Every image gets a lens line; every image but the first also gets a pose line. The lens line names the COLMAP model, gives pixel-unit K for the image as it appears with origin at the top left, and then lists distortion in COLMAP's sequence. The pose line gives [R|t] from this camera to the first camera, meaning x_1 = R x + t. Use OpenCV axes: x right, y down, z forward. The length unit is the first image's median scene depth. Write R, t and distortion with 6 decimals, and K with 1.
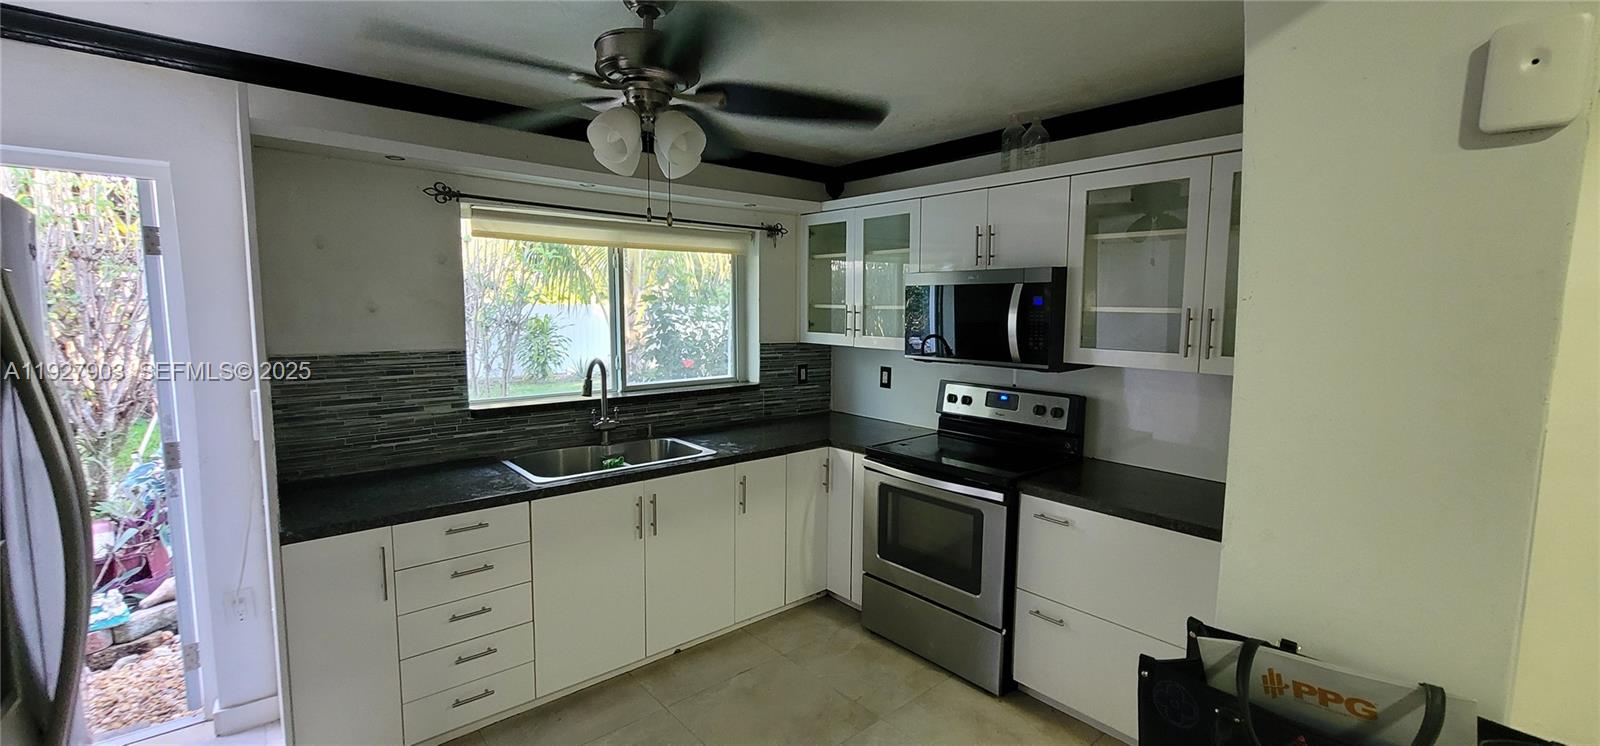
lens RADIAL K [[651.3, 0, 805.6], [0, 651.3, 367.2], [0, 0, 1]] dist [-0.001823, 0.000099]
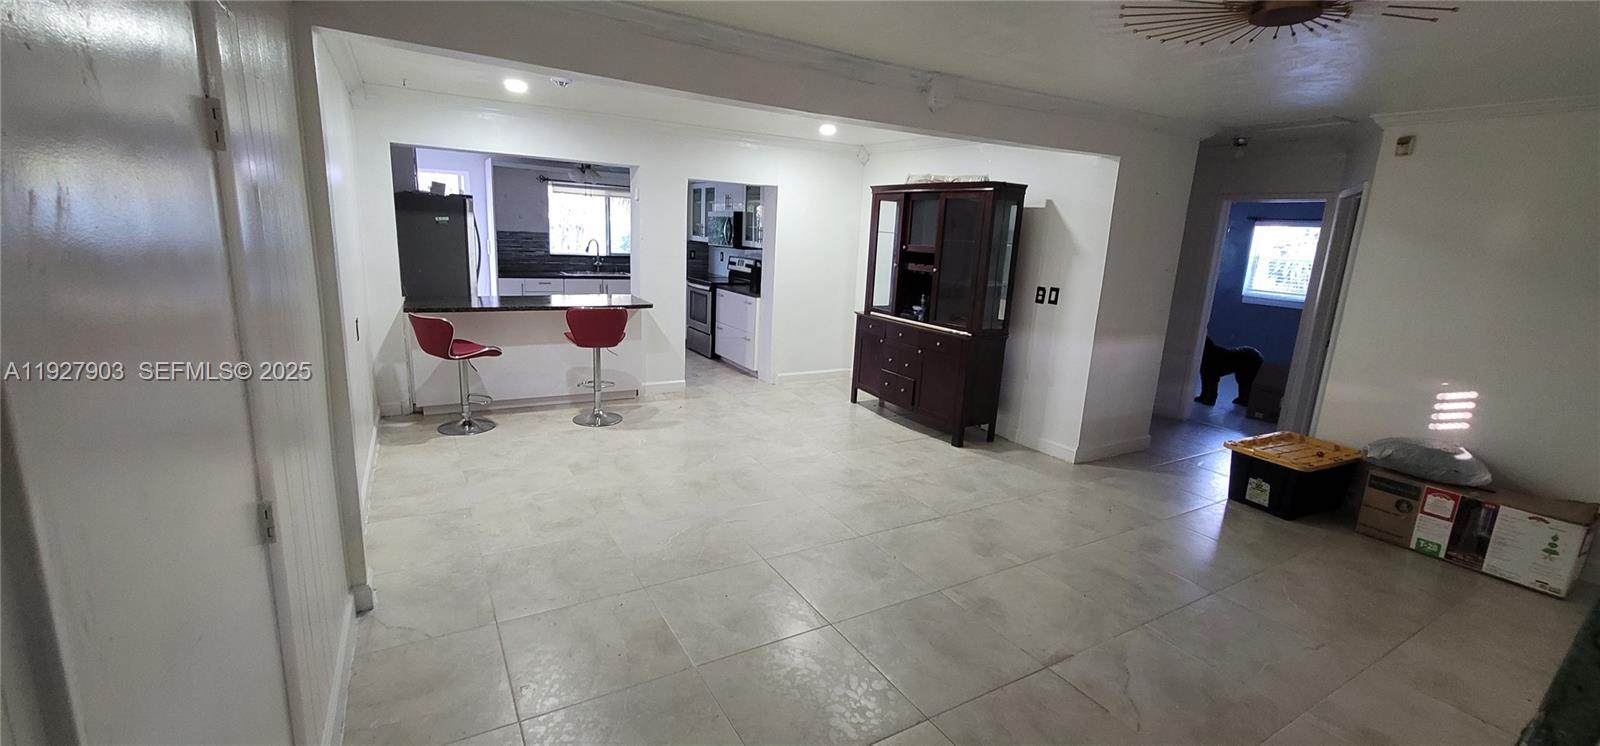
lens RADIAL K [[651.3, 0, 797.1], [0, 651.3, 368.7], [0, 0, 1]] dist [-0.001823, 0.000099]
pose [[0.982077, 0.079461, -0.170911, 1.125488], [-0.062518, 0.992784, 0.102334, 0.212612], [0.177810, -0.089815, 0.979958, -1.730507]]
